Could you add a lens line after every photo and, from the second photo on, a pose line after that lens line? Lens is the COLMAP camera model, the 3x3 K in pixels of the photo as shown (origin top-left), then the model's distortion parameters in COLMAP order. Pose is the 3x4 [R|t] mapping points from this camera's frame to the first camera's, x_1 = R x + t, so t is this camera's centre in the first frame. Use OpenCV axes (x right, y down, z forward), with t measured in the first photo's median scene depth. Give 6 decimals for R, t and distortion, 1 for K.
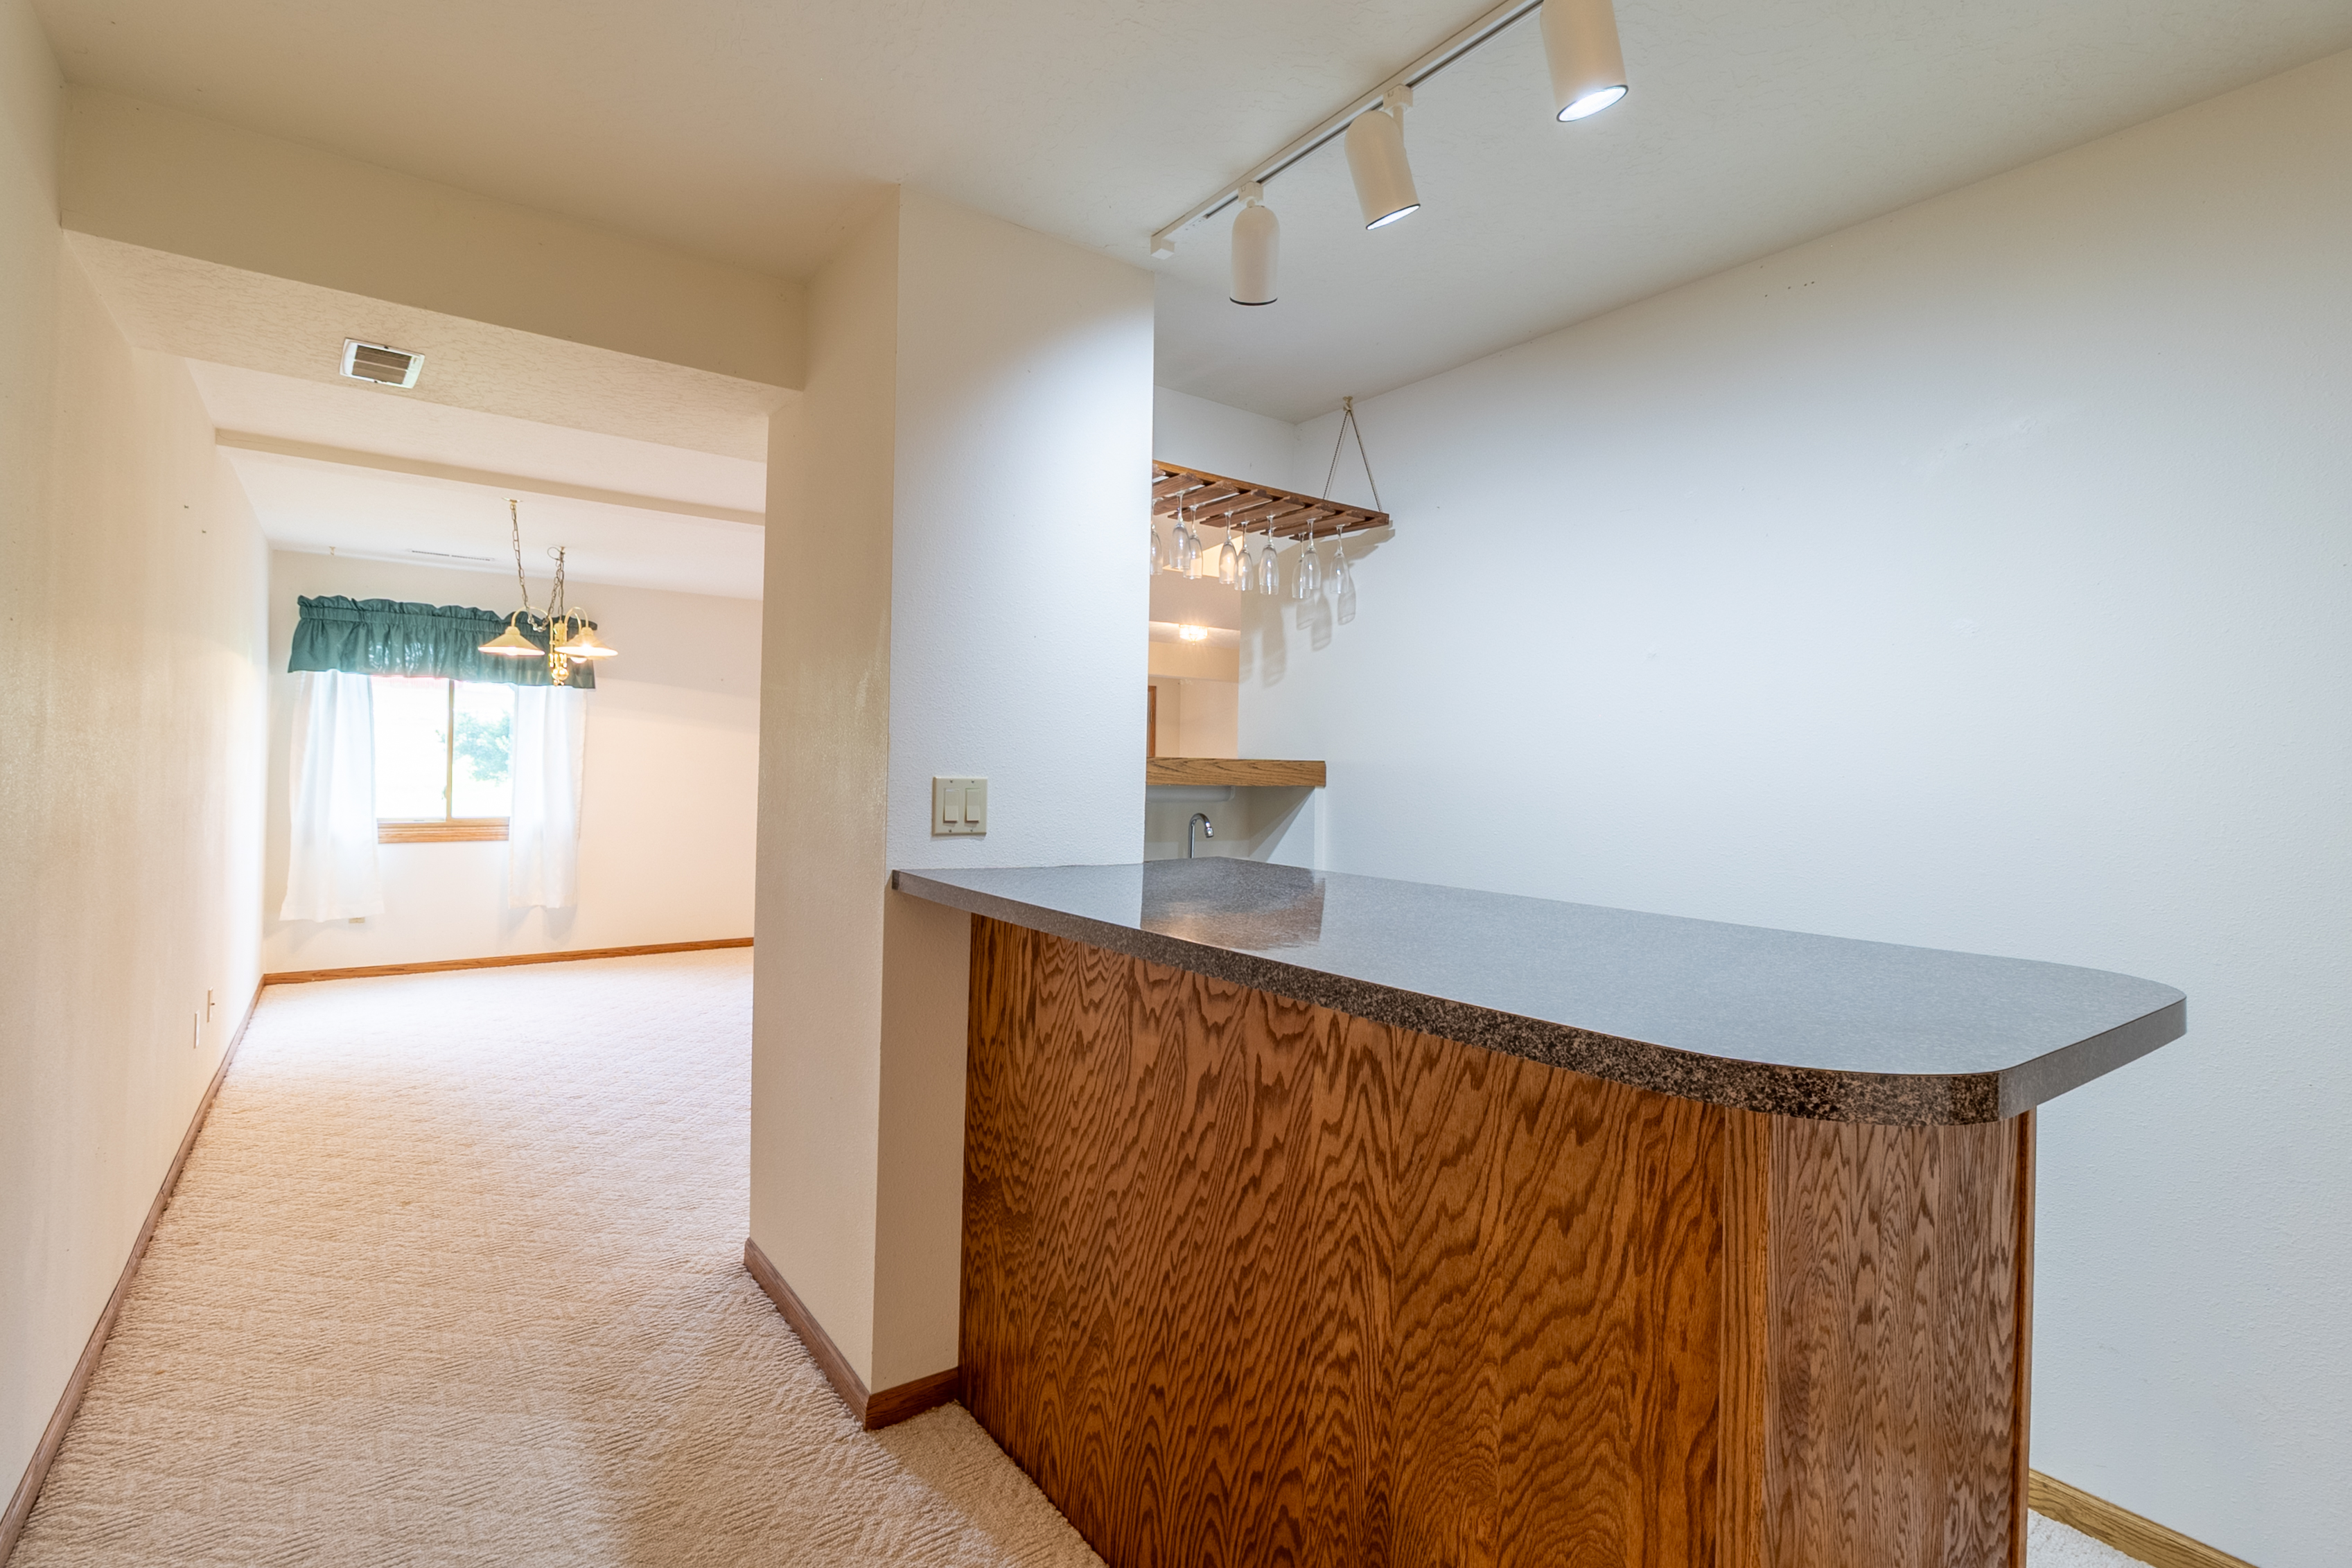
lens RADIAL K [[1088.8, 0, 1186.0], [0, 1088.8, 780.8], [0, 0, 1]] dist [0.012853, 0.000799]
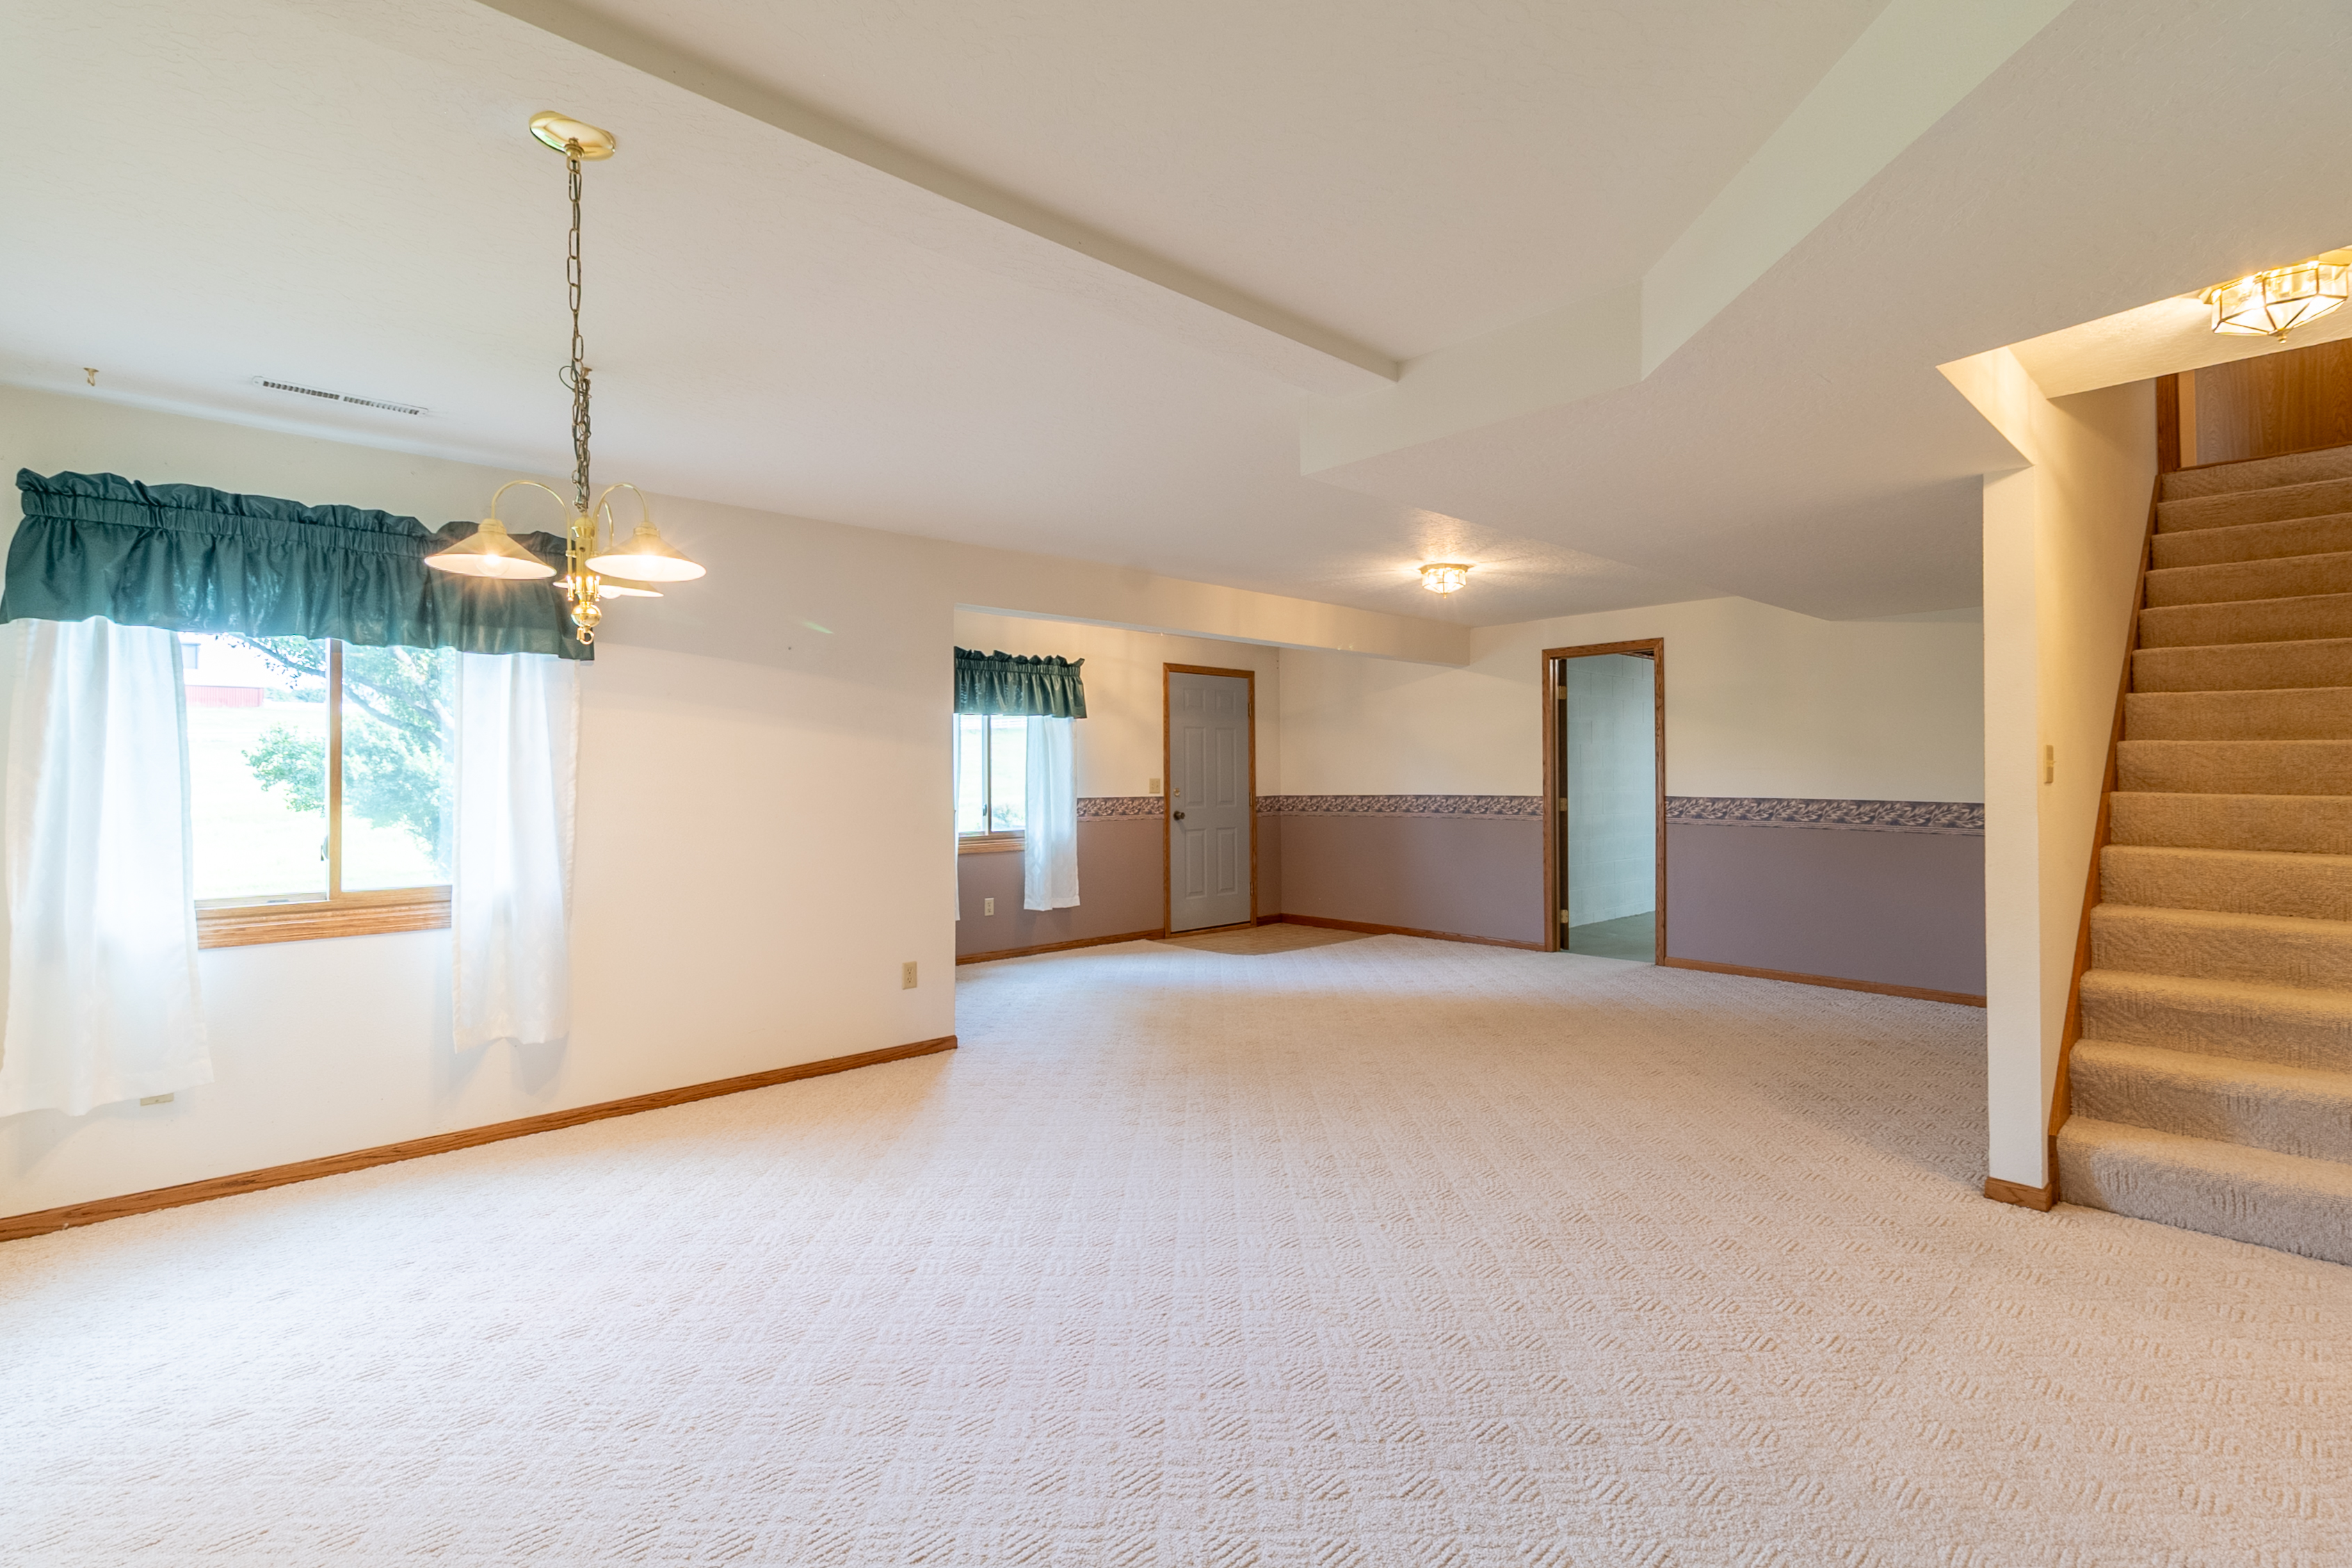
lens RADIAL K [[1088.8, 0, 1169.5], [0, 1088.8, 779.4], [0, 0, 1]] dist [0.012853, 0.000799]
pose [[0.993713, -0.024471, 0.109250, -0.327671], [0.025318, 0.999659, -0.006379, -0.009619], [-0.109057, 0.009105, 0.993994, 0.421032]]
